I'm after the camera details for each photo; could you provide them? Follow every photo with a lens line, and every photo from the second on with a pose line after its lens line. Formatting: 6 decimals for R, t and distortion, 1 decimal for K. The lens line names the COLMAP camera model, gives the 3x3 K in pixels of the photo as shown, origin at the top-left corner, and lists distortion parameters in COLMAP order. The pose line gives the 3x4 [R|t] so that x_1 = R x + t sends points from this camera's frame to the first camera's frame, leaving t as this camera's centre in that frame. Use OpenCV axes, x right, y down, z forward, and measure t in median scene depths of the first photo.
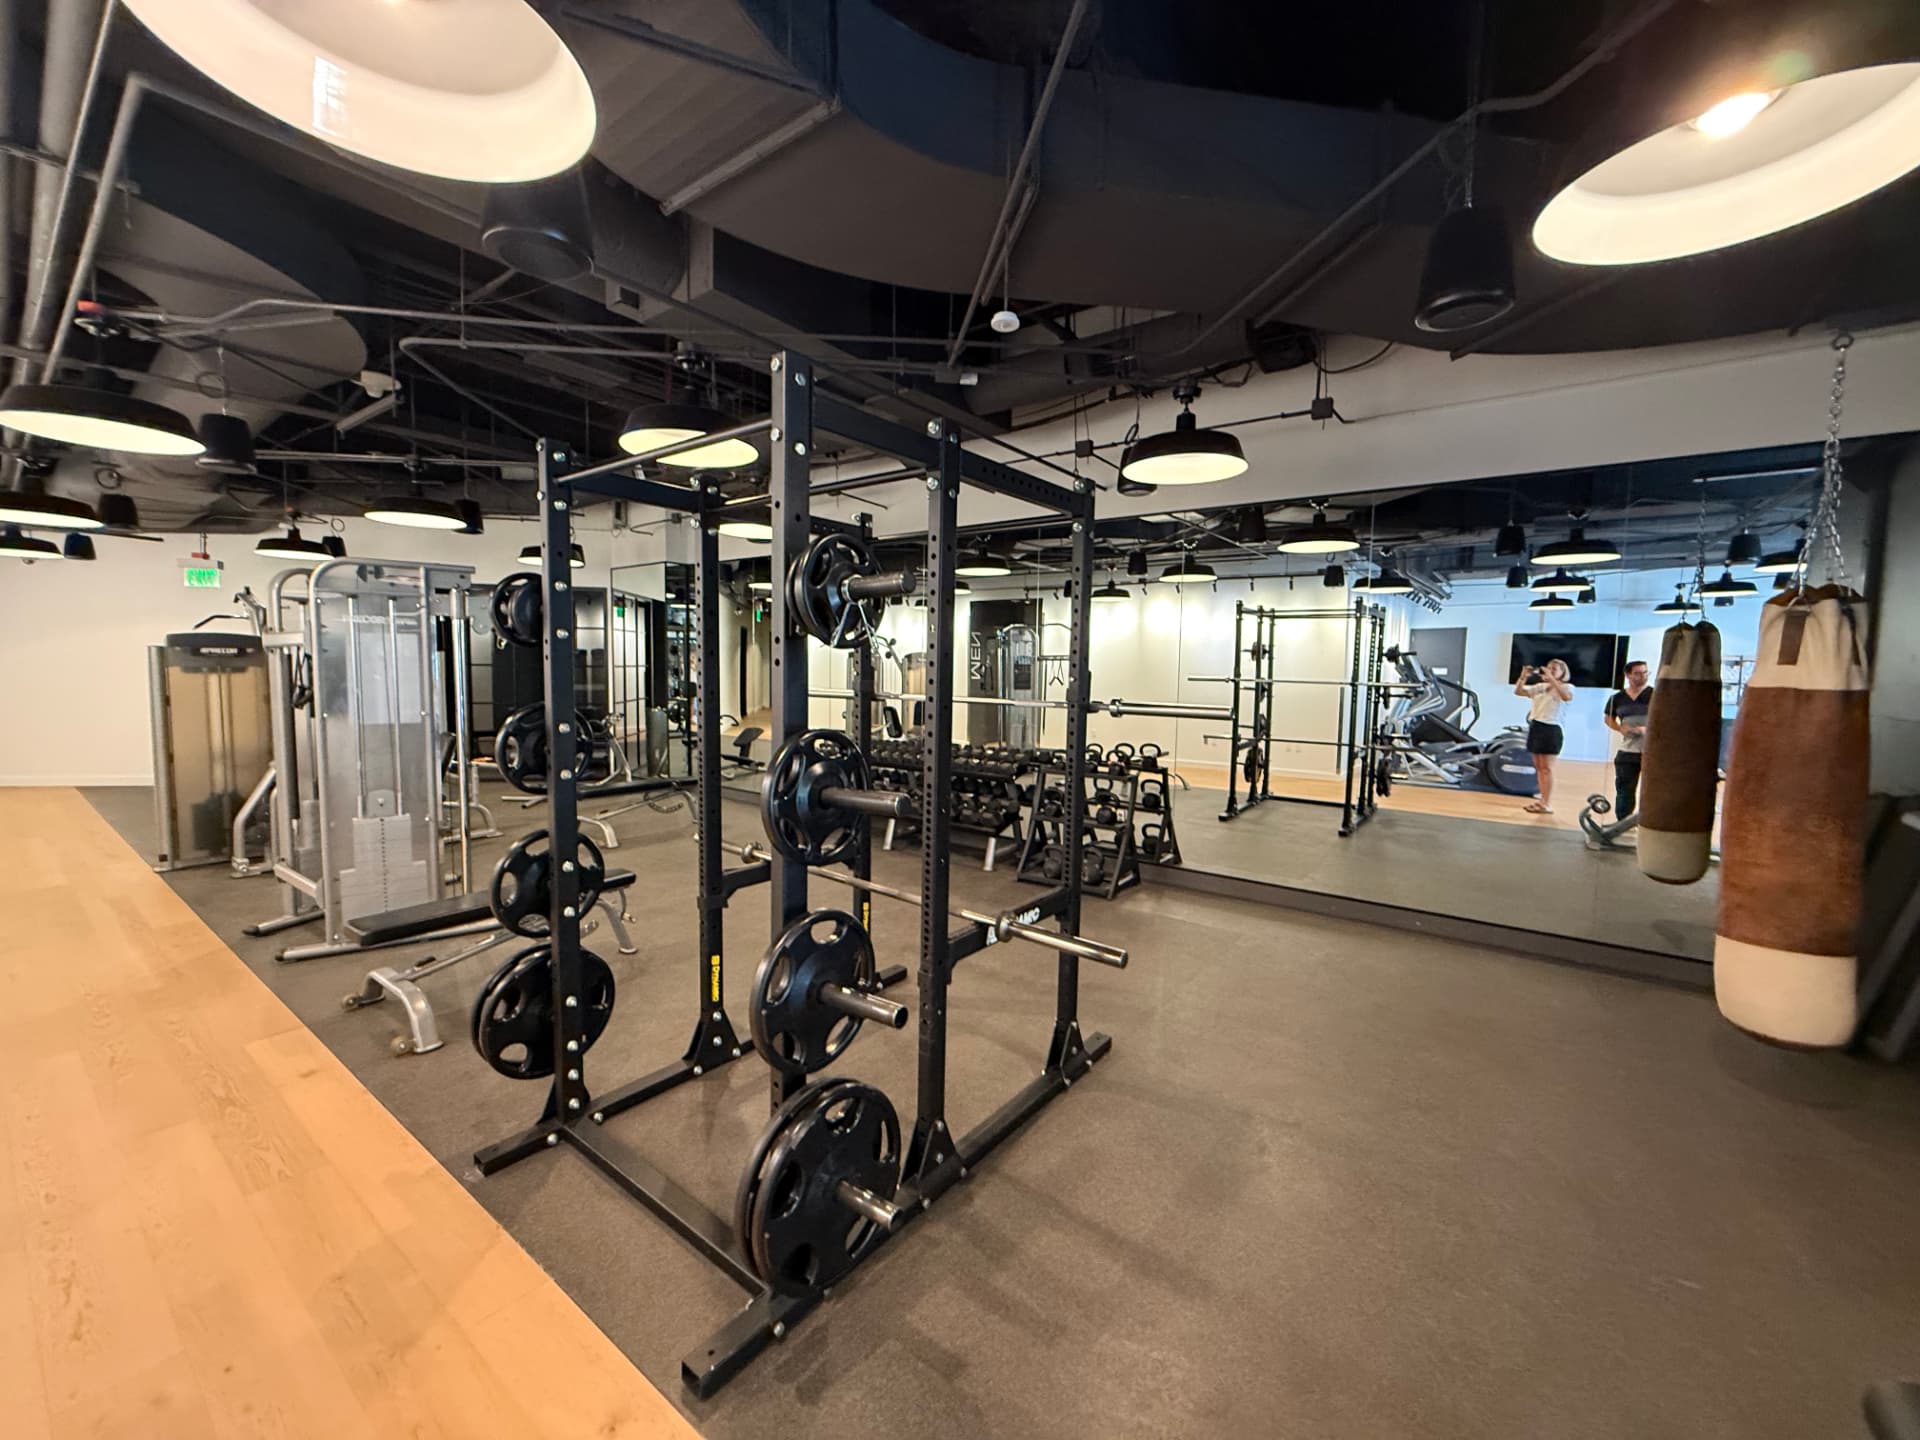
lens RADIAL K [[769.8, 0, 961.6], [0, 769.8, 719.9], [0, 0, 1]] dist [0.003697, 0.000047]
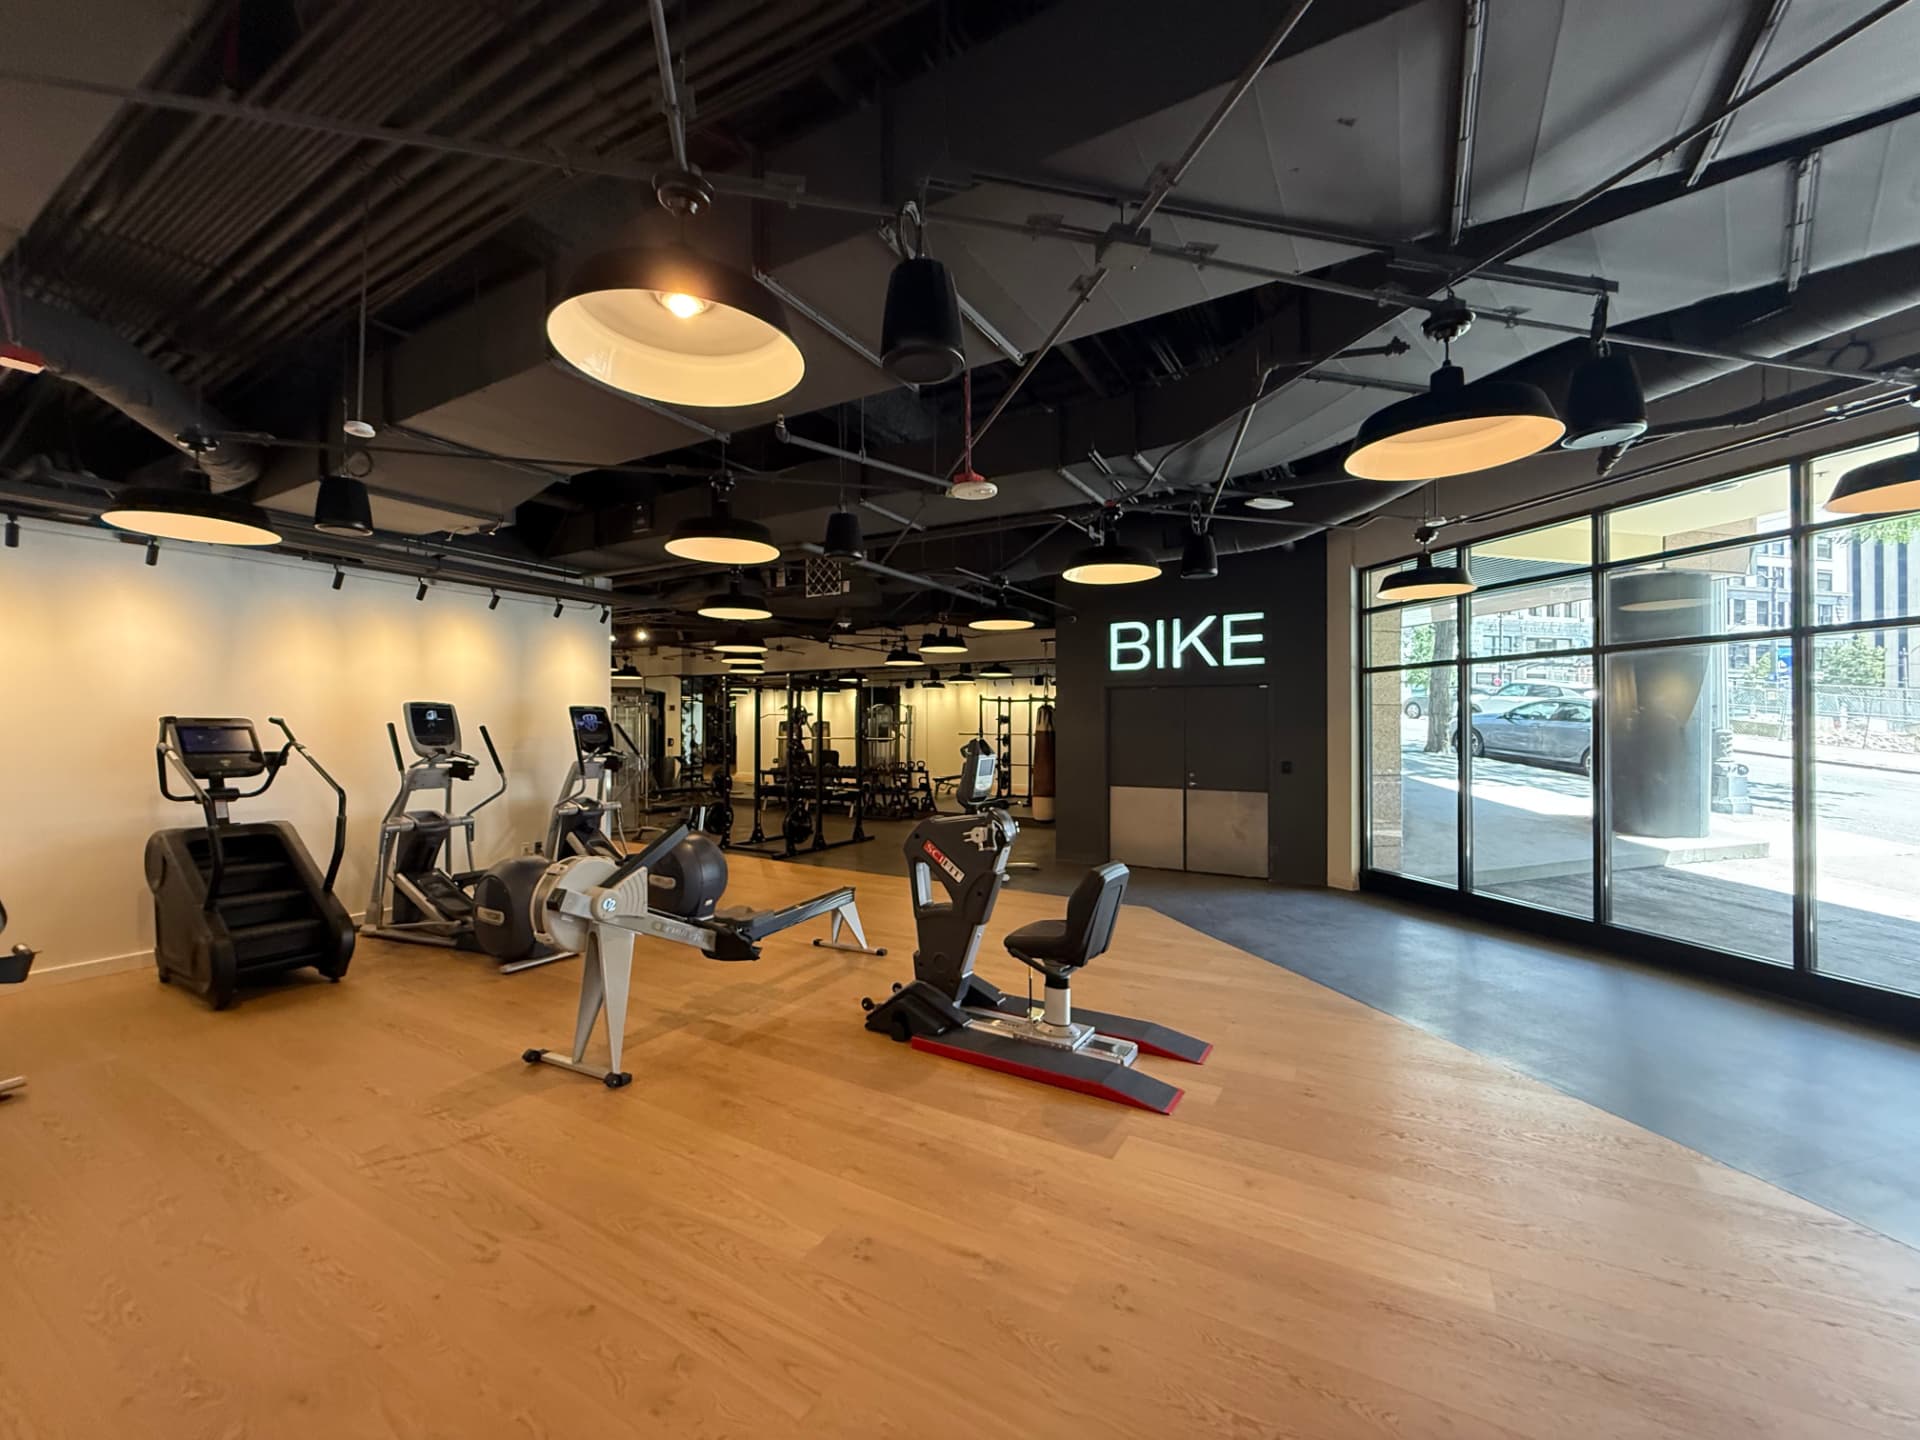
lens RADIAL K [[769.8, 0, 950.9], [0, 769.8, 720.4], [0, 0, 1]] dist [0.003697, 0.000047]
pose [[0.993063, -0.012683, 0.116895, 0.010928], [0.022172, 0.996529, -0.080236, 0.077695], [-0.115471, 0.082272, 0.989898, -1.077859]]
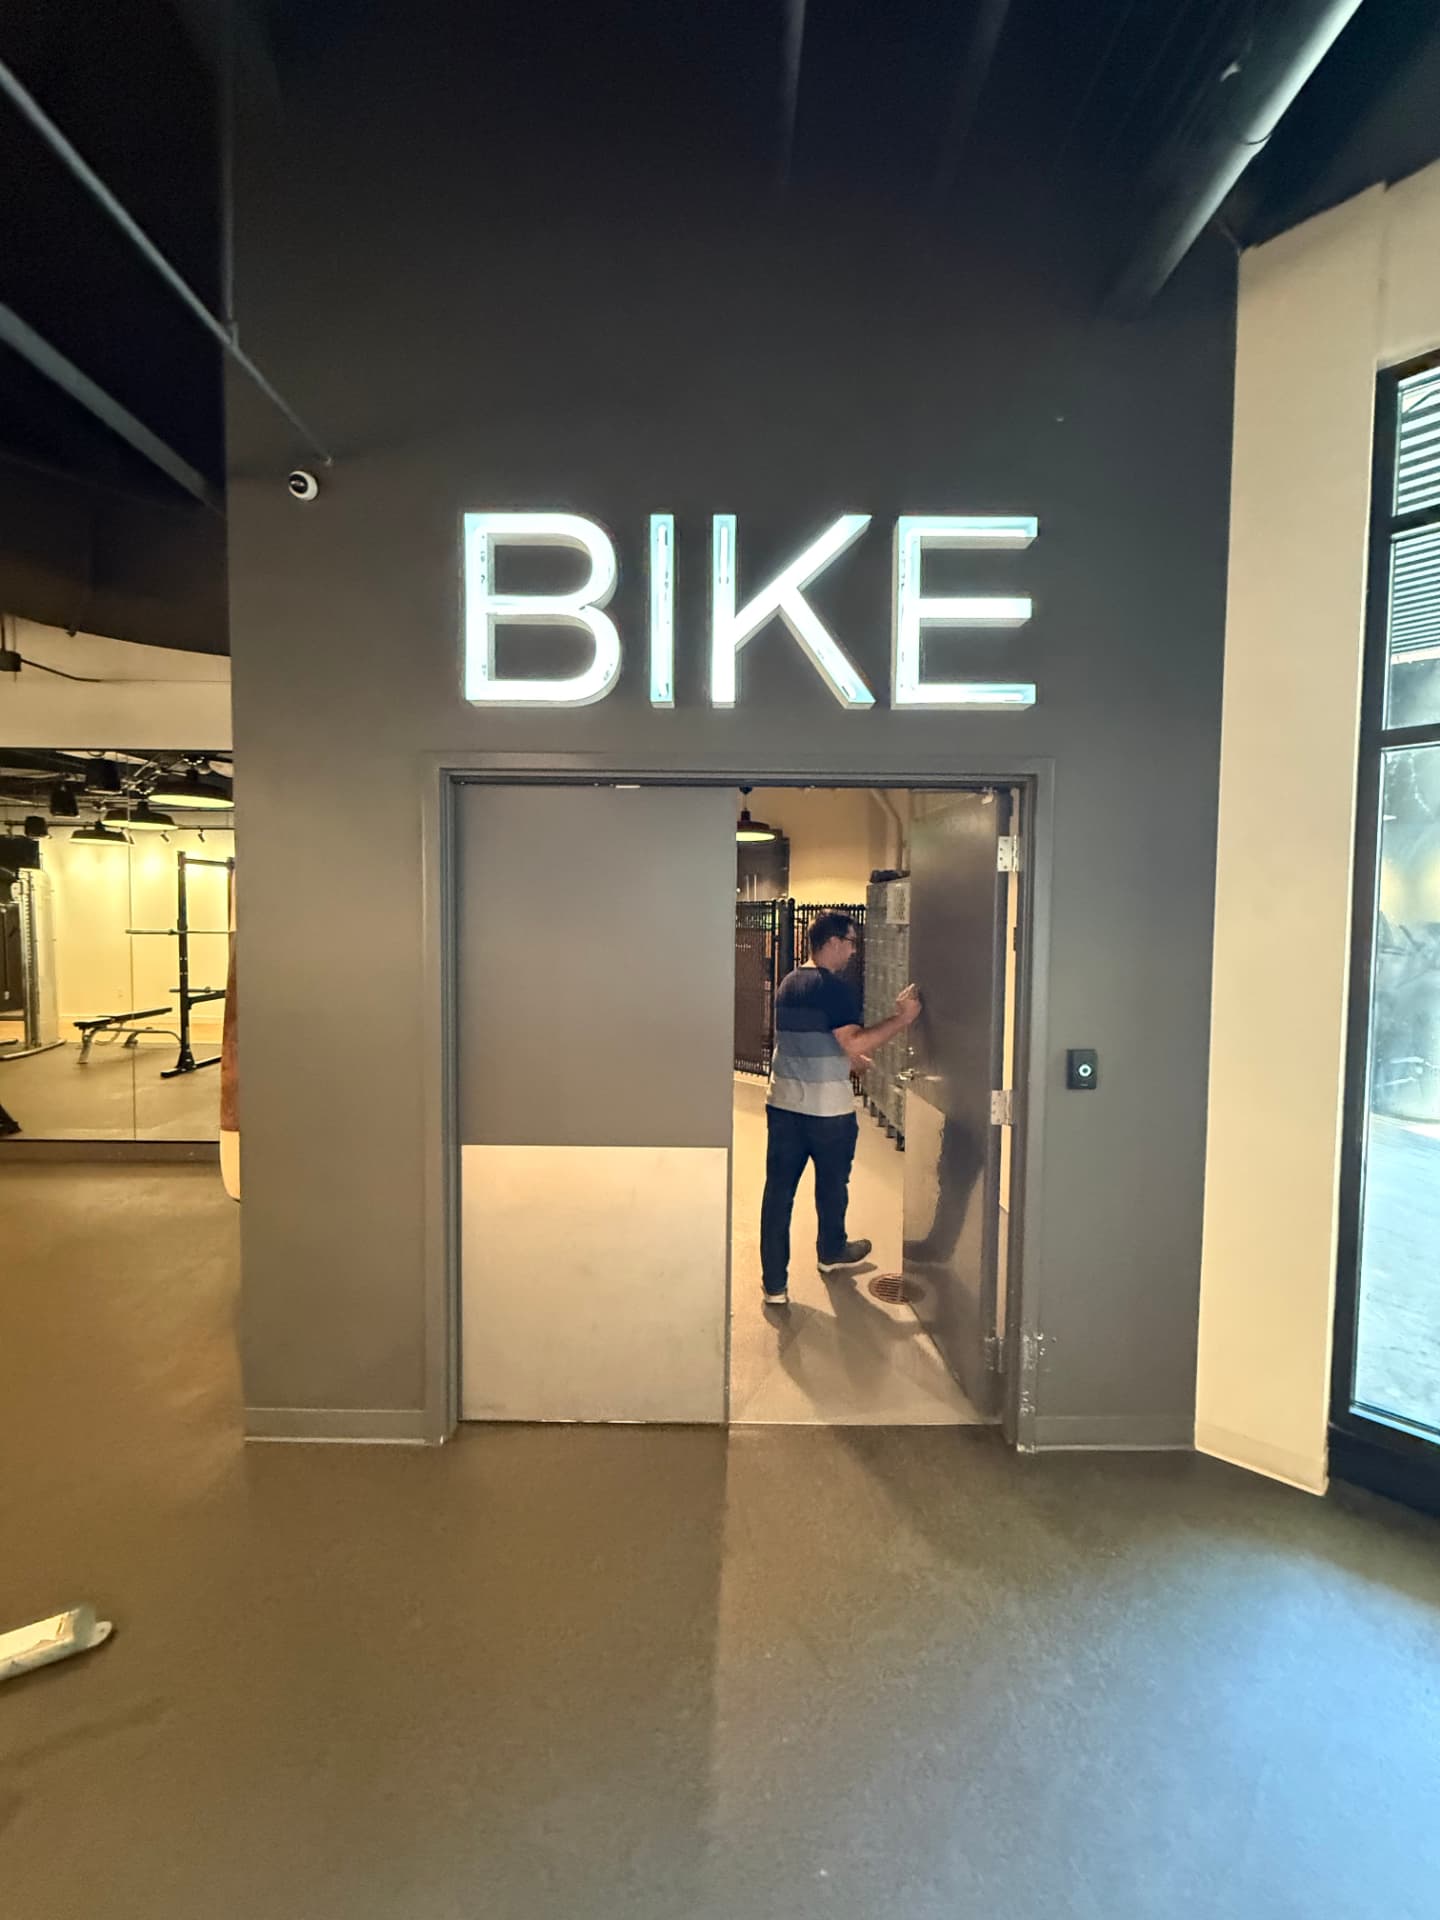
lens RADIAL K [[769.8, 0, 713.6], [0, 769.8, 964.1], [0, 0, 1]] dist [0.003697, 0.000047]
pose [[0.799332, -0.025651, 0.600341, 0.310567], [0.034921, 0.999383, -0.003794, 0.014427], [-0.599873, 0.023998, 0.799735, -0.173002]]
